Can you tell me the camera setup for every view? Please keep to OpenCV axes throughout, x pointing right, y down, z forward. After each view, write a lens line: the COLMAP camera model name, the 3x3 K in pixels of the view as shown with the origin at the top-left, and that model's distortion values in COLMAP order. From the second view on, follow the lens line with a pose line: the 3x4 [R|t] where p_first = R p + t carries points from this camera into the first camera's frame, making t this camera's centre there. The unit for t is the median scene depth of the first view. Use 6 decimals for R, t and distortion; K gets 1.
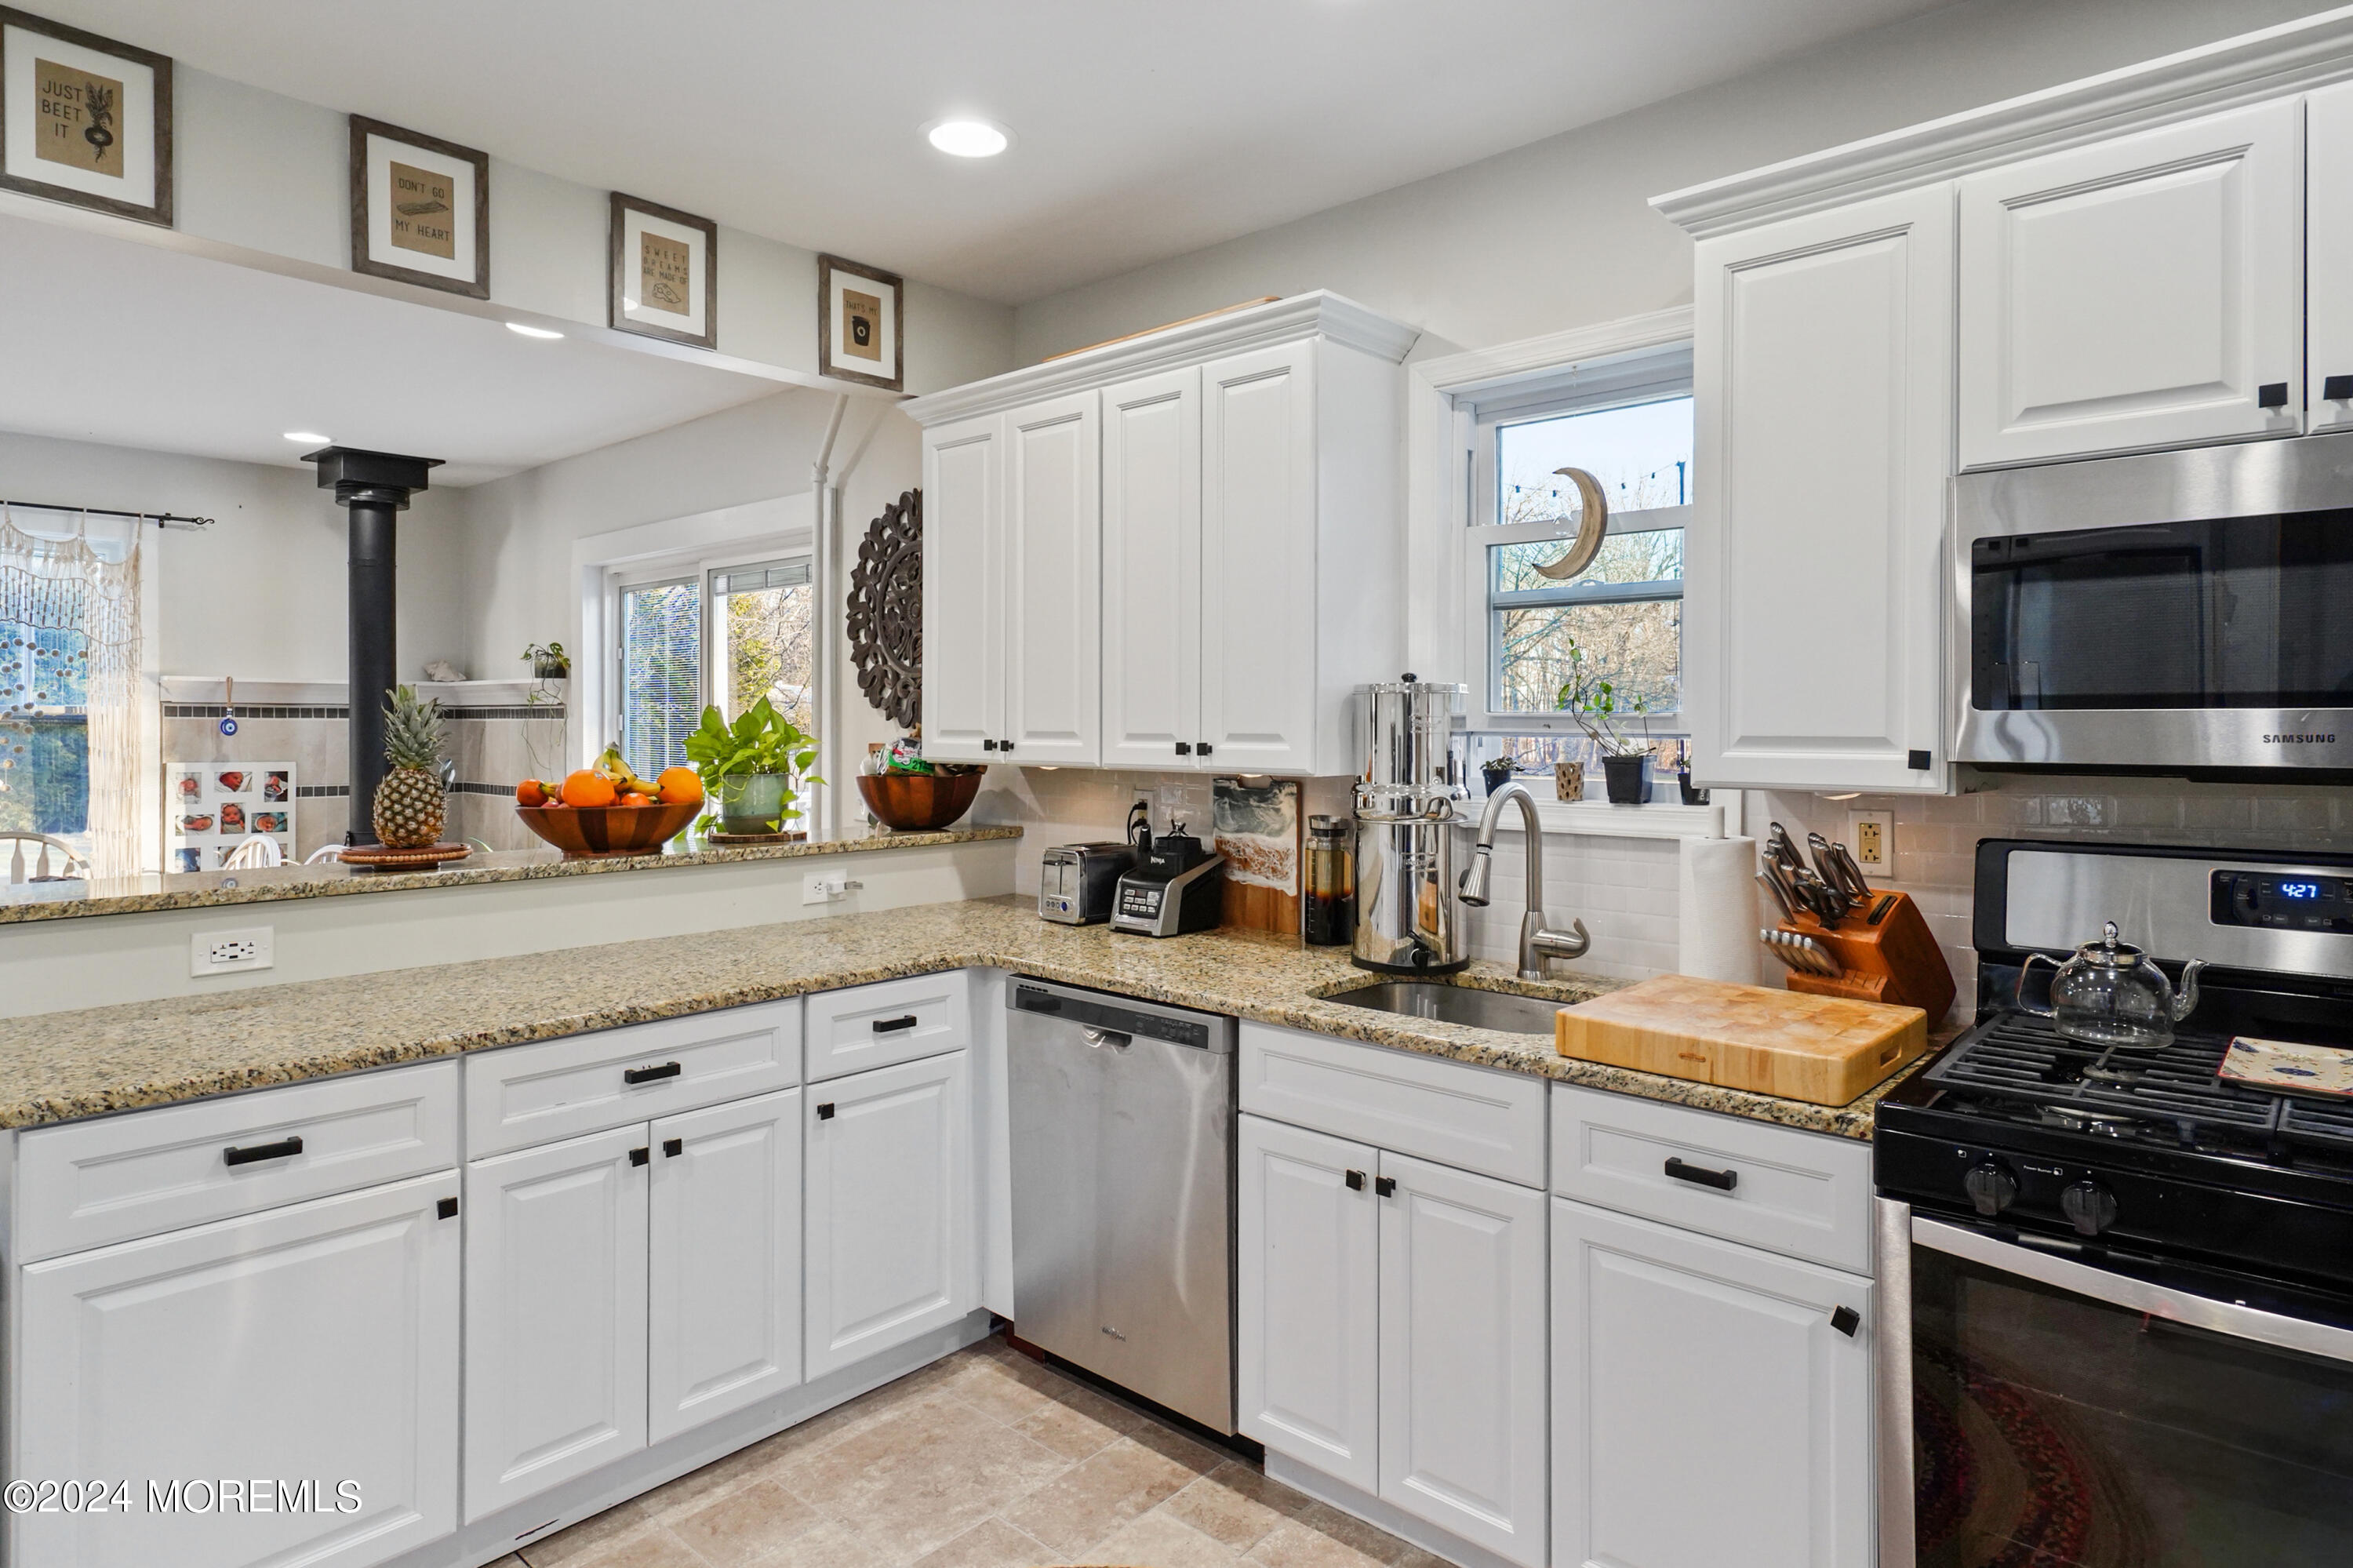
lens RADIAL K [[1320.8, 0, 1182.9], [0, 1320.8, 731.2], [0, 0, 1]] dist [0.007114, -0.000547]
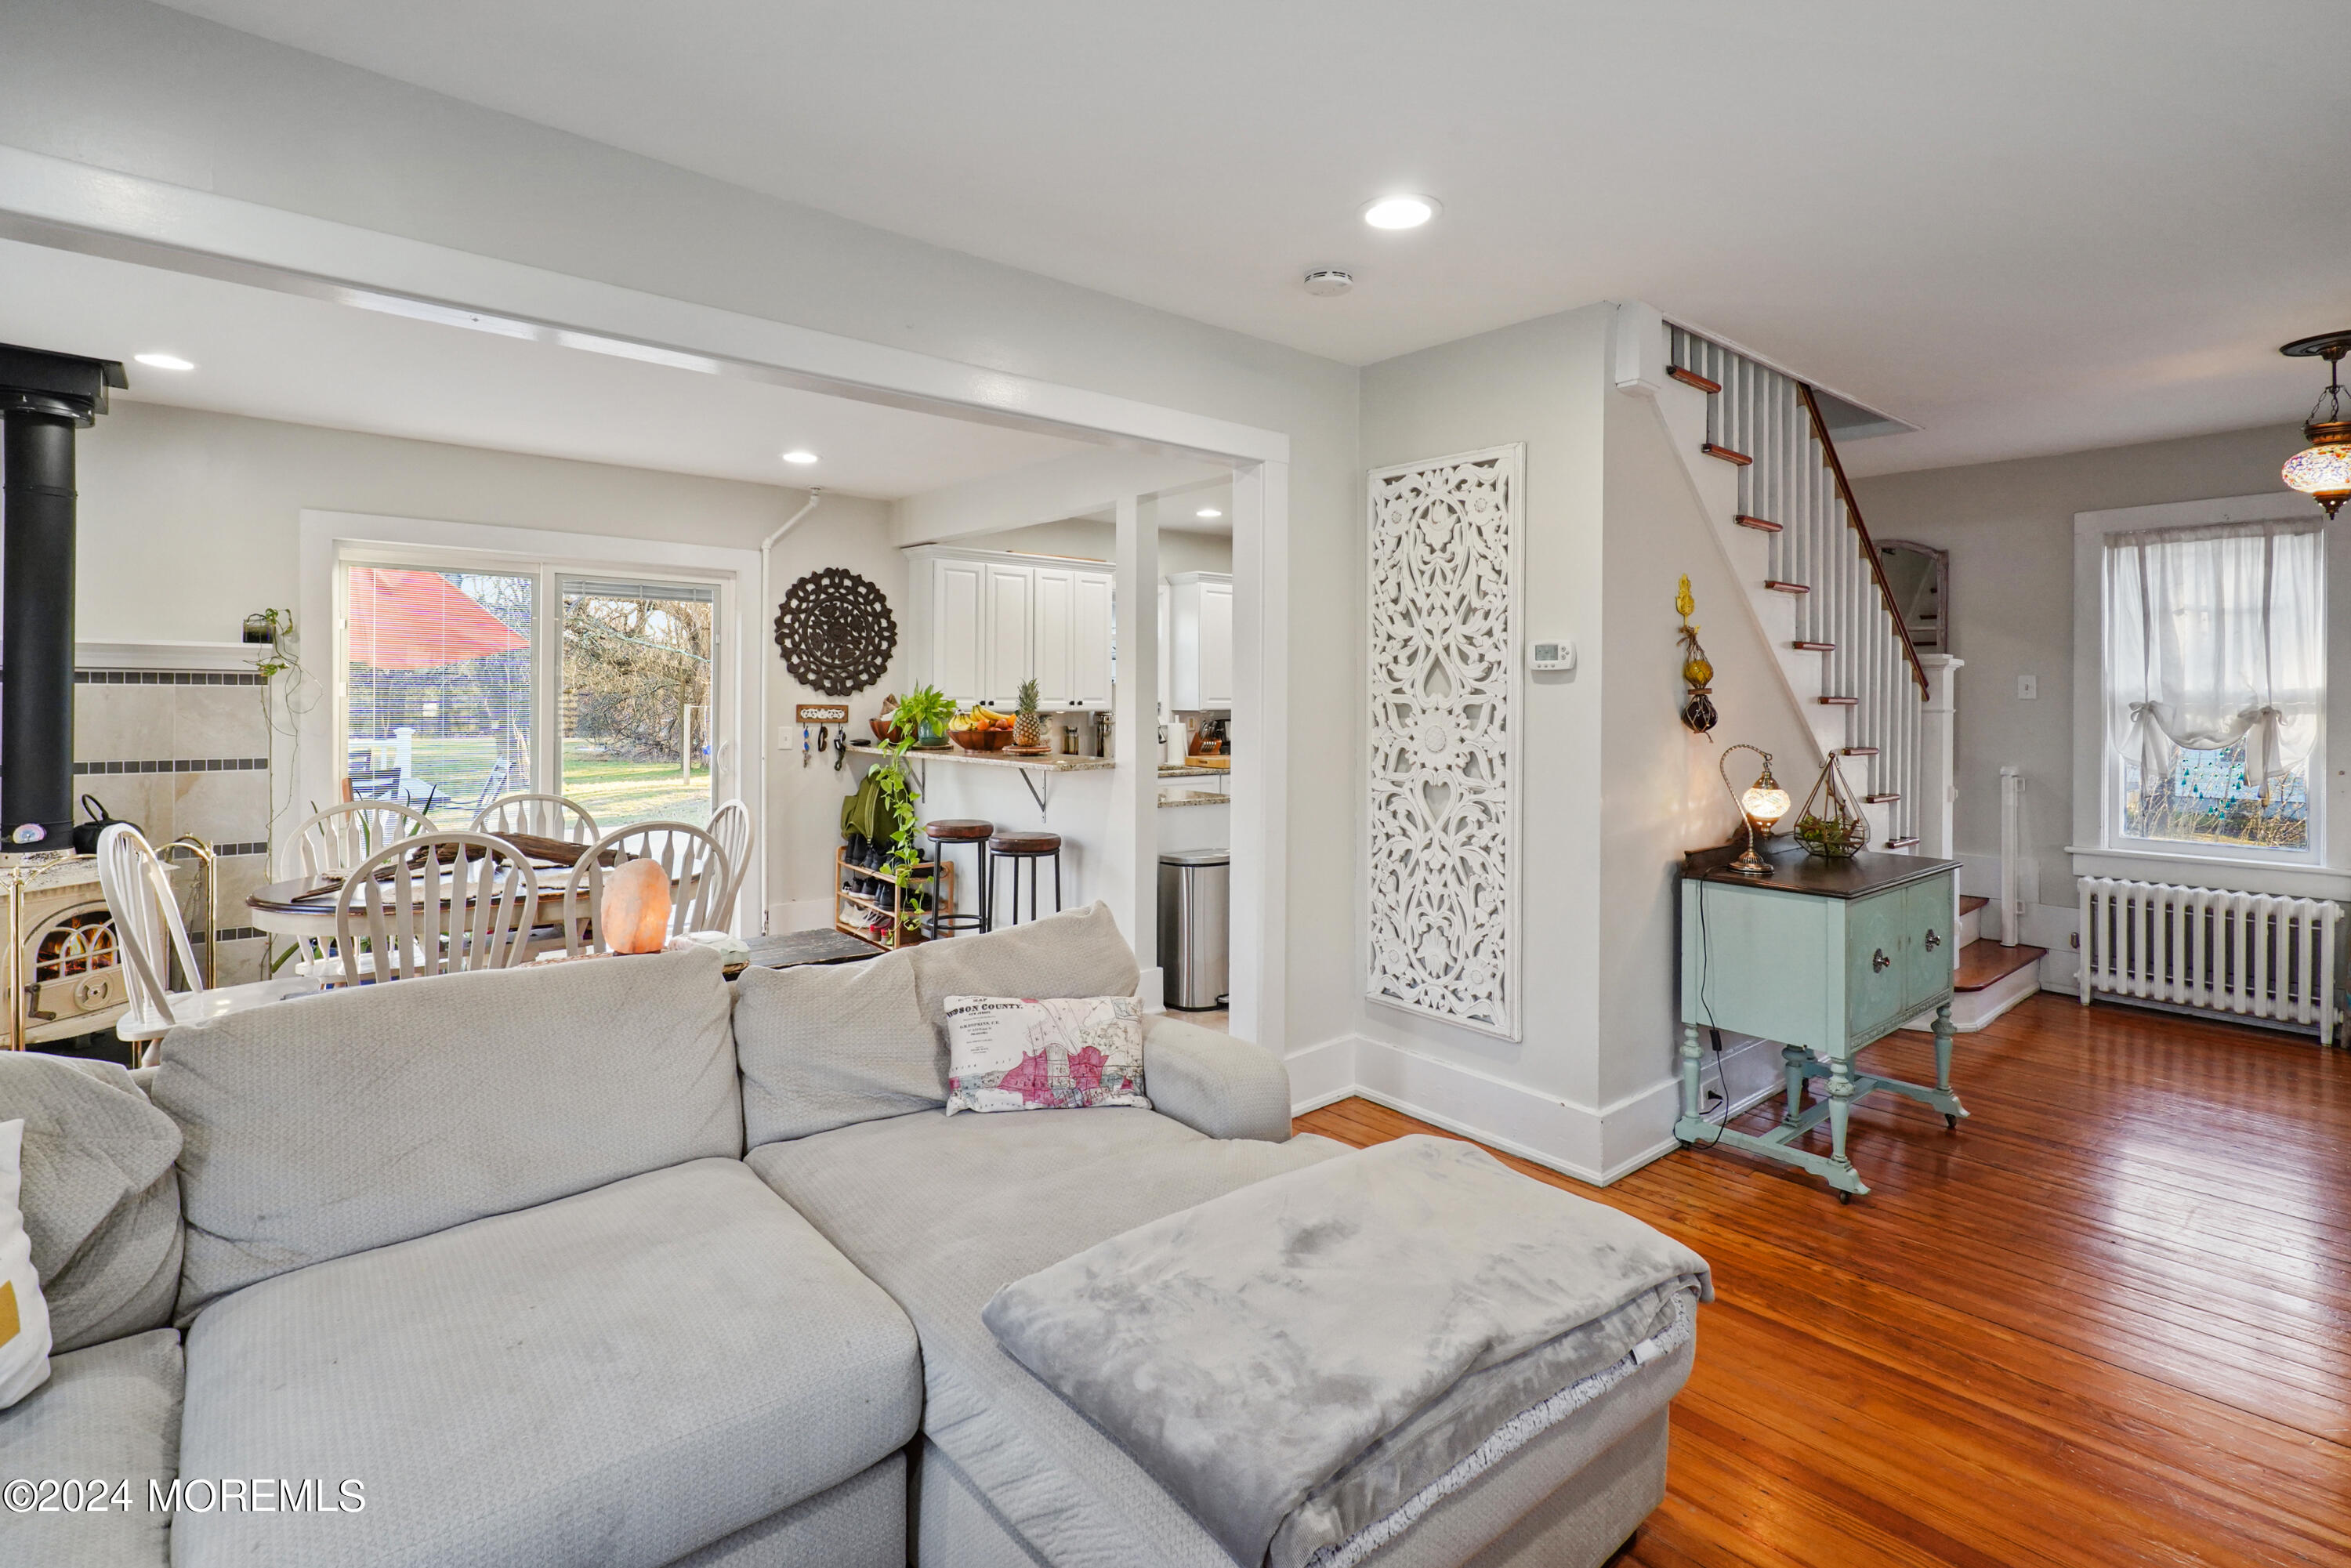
lens RADIAL K [[1120.2, 0, 1175.8], [0, 1120.2, 701.4], [0, 0, 1]] dist [-0.003436, 0.003169]
pose [[0.131715, -0.002728, 0.991284, -2.152420], [0.001645, 0.999995, 0.002534, 0.002774], [-0.991286, 0.001297, 0.131718, 0.402109]]
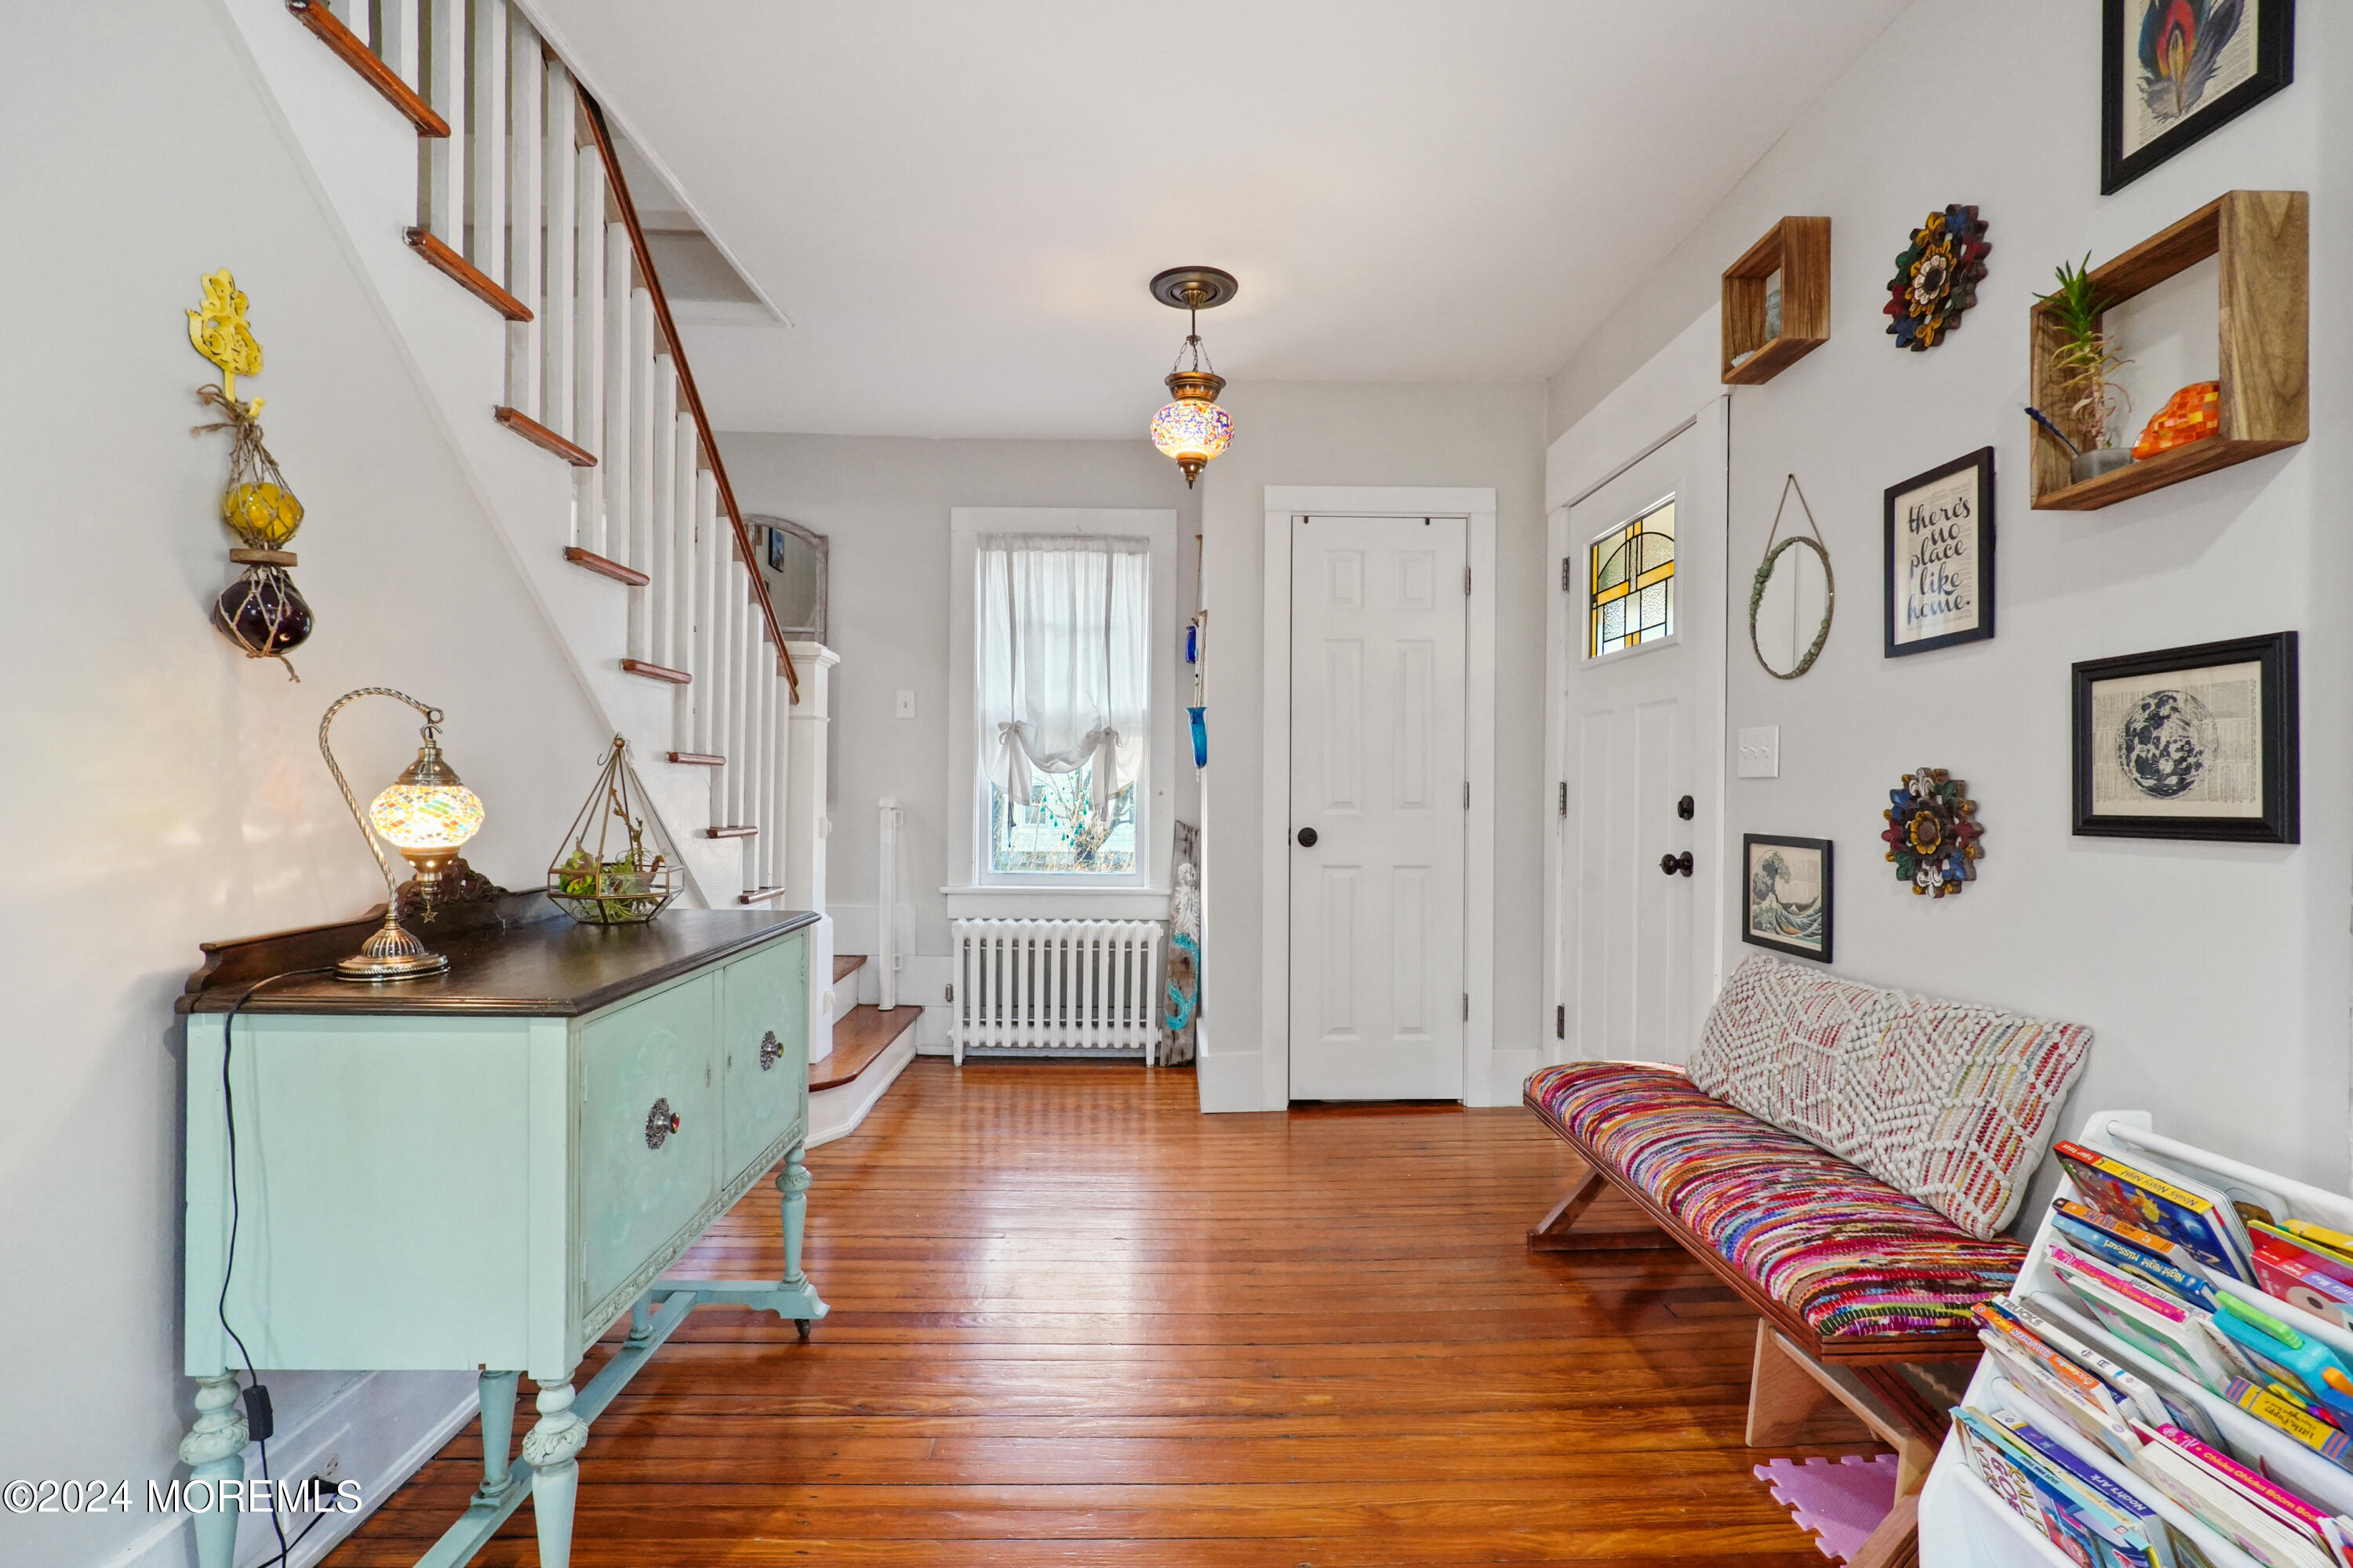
lens RADIAL K [[1121.3, 0, 1196.4], [0, 1121.3, 796.6], [0, 0, 1]] dist [-0.003436, 0.003169]
pose [[-0.698346, -0.017276, 0.715552, -1.632182], [-0.009536, 0.999845, 0.014833, 0.078401], [-0.715697, 0.003535, -0.698402, 0.106978]]
